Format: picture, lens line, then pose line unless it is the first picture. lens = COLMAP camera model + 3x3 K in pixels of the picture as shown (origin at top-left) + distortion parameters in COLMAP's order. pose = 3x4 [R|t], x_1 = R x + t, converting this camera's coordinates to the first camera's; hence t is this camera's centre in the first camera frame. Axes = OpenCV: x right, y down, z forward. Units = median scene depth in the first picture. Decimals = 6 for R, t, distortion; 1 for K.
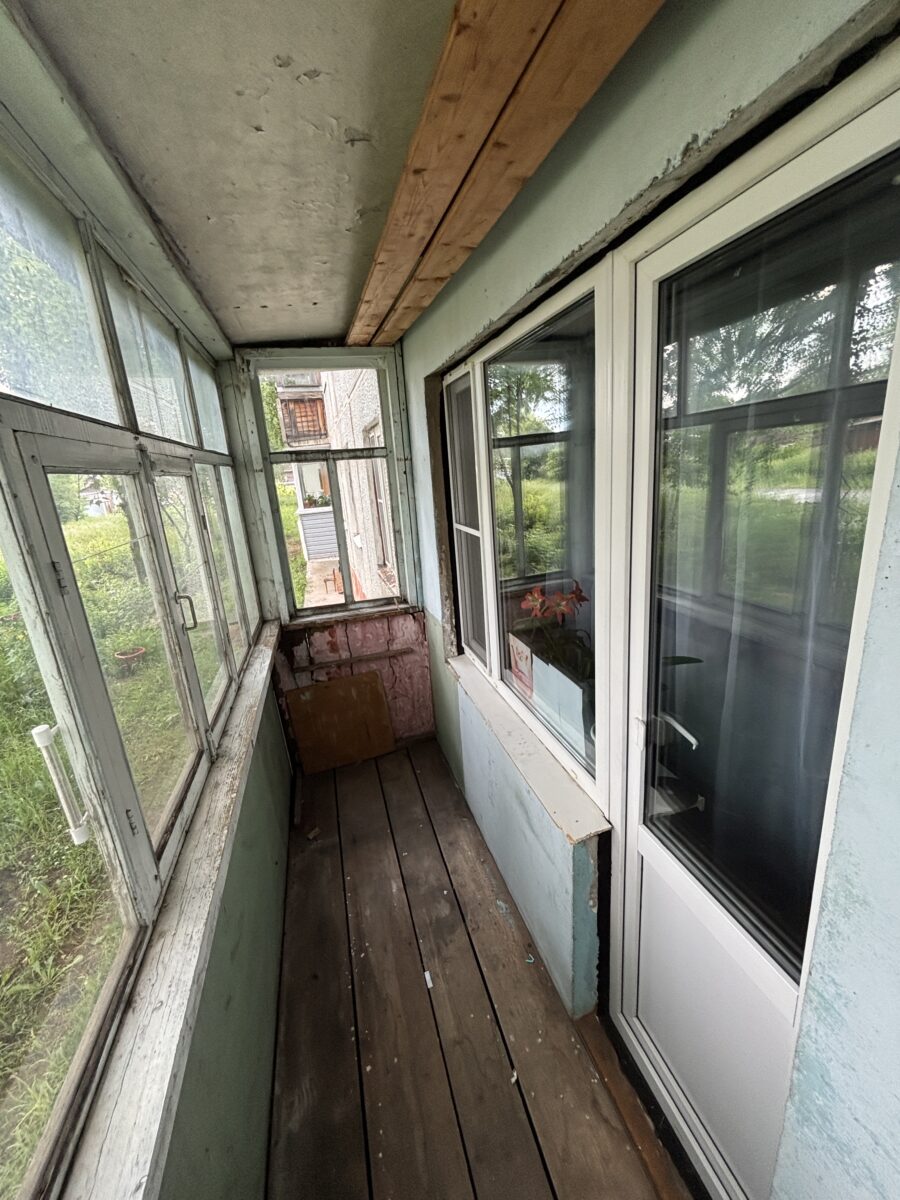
lens RADIAL K [[480.5, 0, 452.0], [0, 480.5, 597.6], [0, 0, 1]] dist [0.000041, 0.000282]
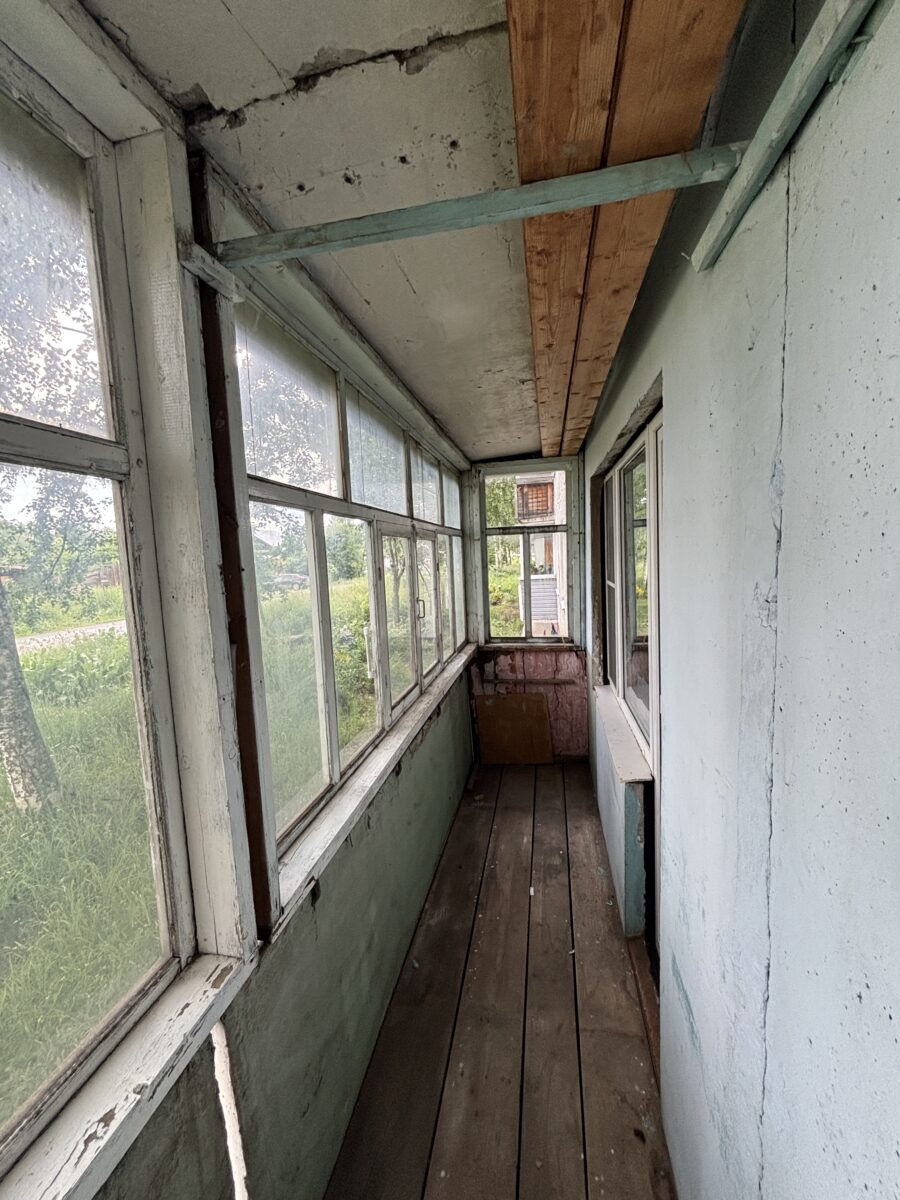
lens RADIAL K [[480.5, 0, 452.0], [0, 480.5, 597.6], [0, 0, 1]] dist [0.000041, 0.000282]
pose [[0.892597, 0.070559, -0.445300, 0.193581], [-0.136156, 0.983749, -0.117045, 0.092192], [0.429805, 0.165104, 0.887698, -0.310221]]
